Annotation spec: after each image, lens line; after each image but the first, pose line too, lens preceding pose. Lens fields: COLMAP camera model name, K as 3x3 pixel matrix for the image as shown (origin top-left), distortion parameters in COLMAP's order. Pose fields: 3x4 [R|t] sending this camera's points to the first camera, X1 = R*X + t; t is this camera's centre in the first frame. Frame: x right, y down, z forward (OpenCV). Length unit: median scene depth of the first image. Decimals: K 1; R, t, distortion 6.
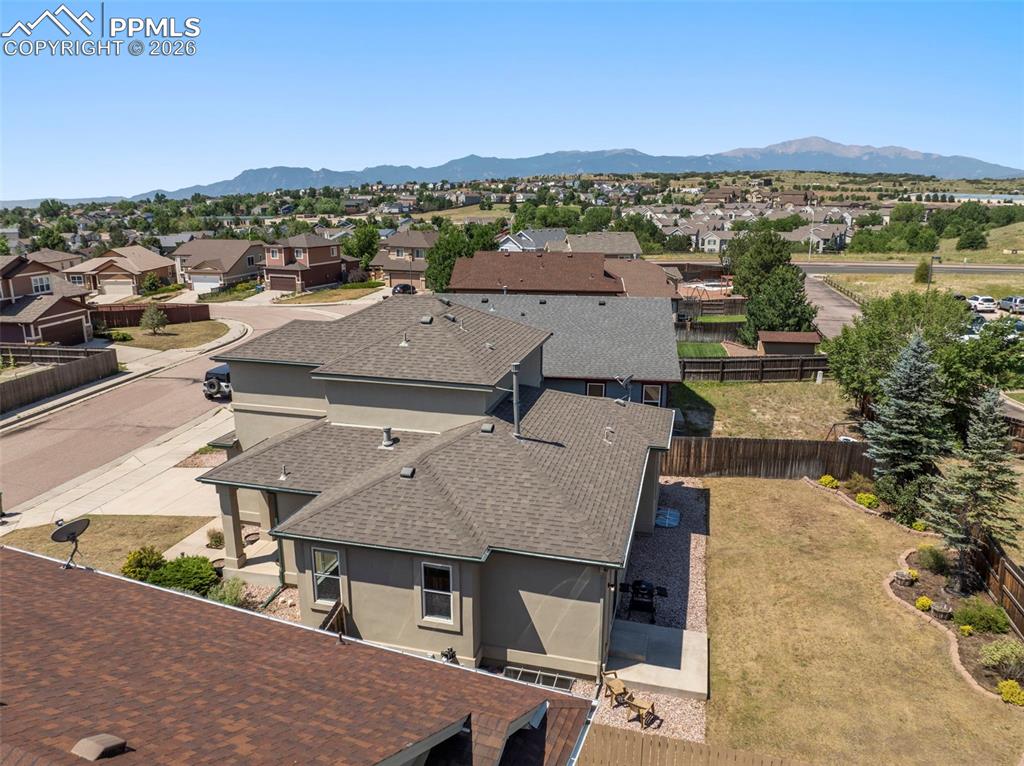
lens RADIAL K [[720.3, 0, 513.3], [0, 720.3, 380.6], [0, 0, 1]] dist [-0.034531, 0.003203]
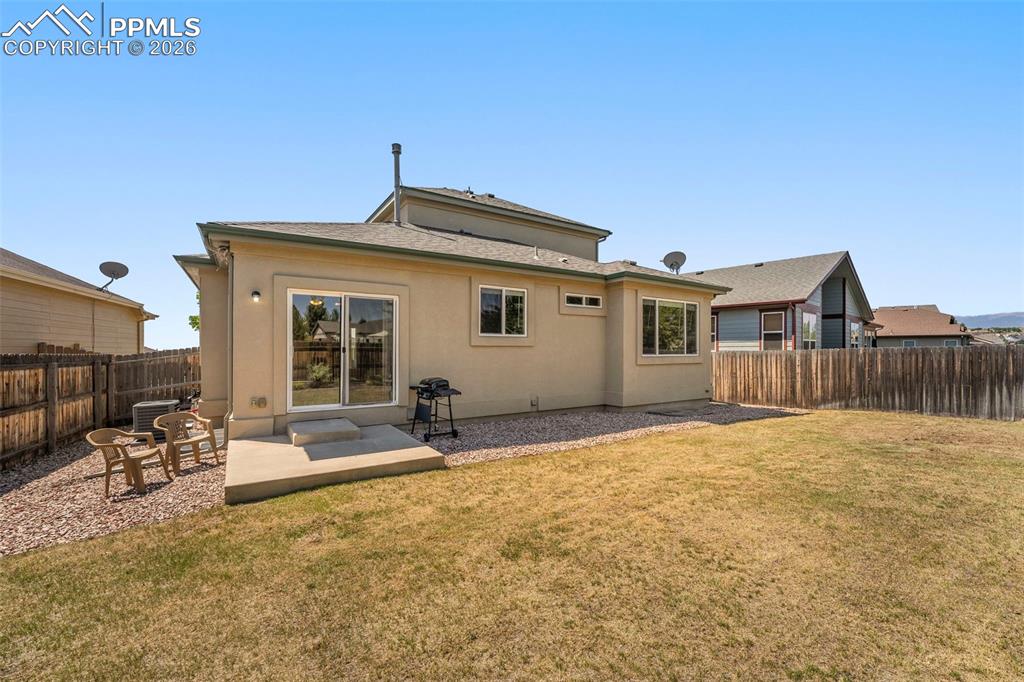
lens RADIAL K [[417.9, 0, 517.6], [0, 417.9, 347.0], [0, 0, 1]] dist [-0.016696, 0.000110]
pose [[0.741677, -0.006180, -0.670729, 0.092322], [-0.166756, 0.966864, -0.193303, 0.058985], [0.649699, 0.255217, 0.716070, 0.144121]]
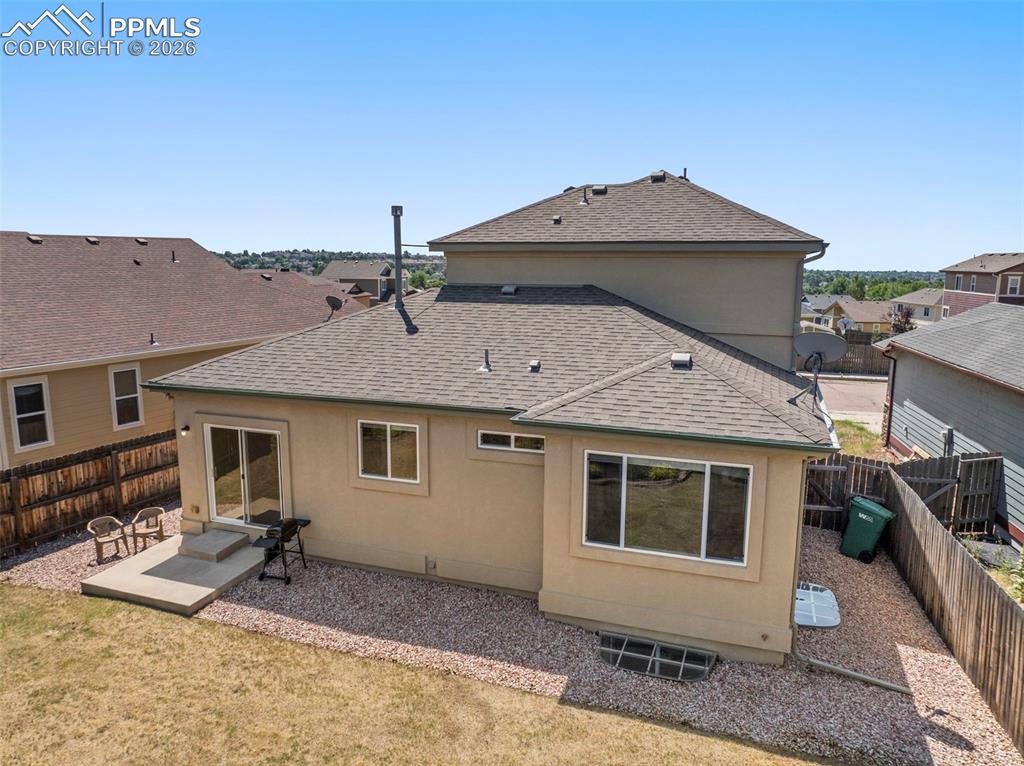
lens RADIAL K [[720.3, 0, 513.3], [0, 720.3, 380.6], [0, 0, 1]] dist [-0.034531, 0.003203]
pose [[-0.088850, 0.161652, -0.982840, 0.148842], [-0.254000, 0.950443, 0.179285, -0.002976], [0.963115, 0.265570, -0.043387, 0.224683]]
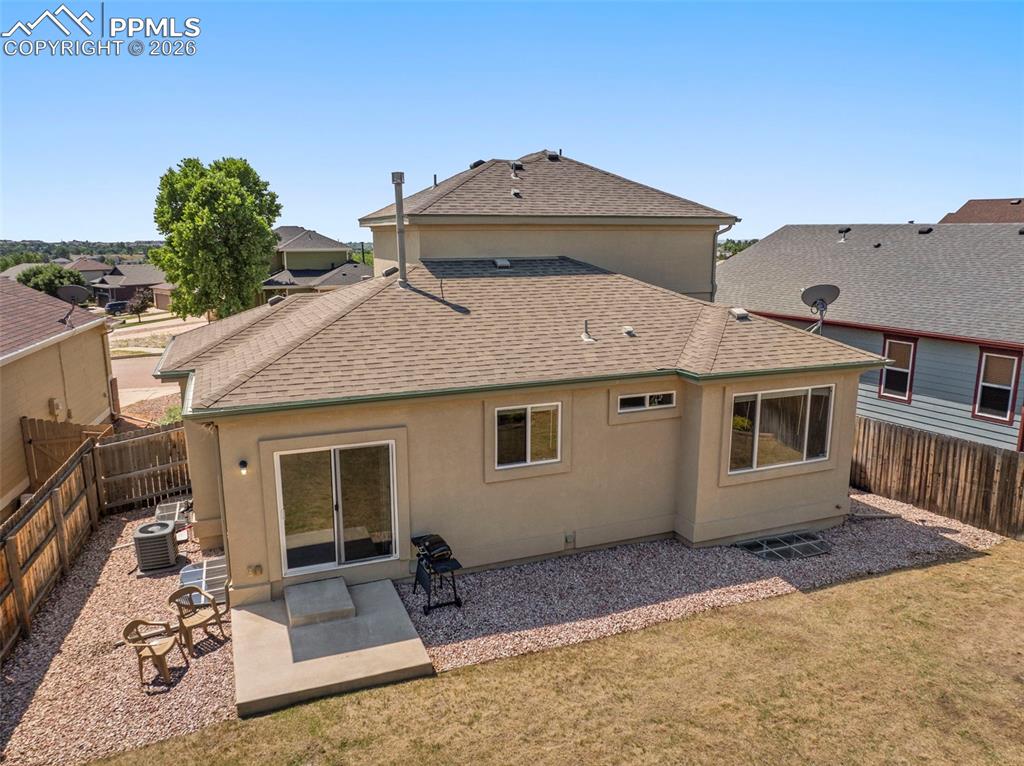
lens RADIAL K [[720.3, 0, 513.3], [0, 720.3, 380.6], [0, 0, 1]] dist [-0.034531, 0.003203]
pose [[0.592678, 0.156713, -0.790047, 0.121657], [-0.199267, 0.978926, 0.044692, 0.022404], [0.780401, 0.130942, 0.611415, 0.127774]]
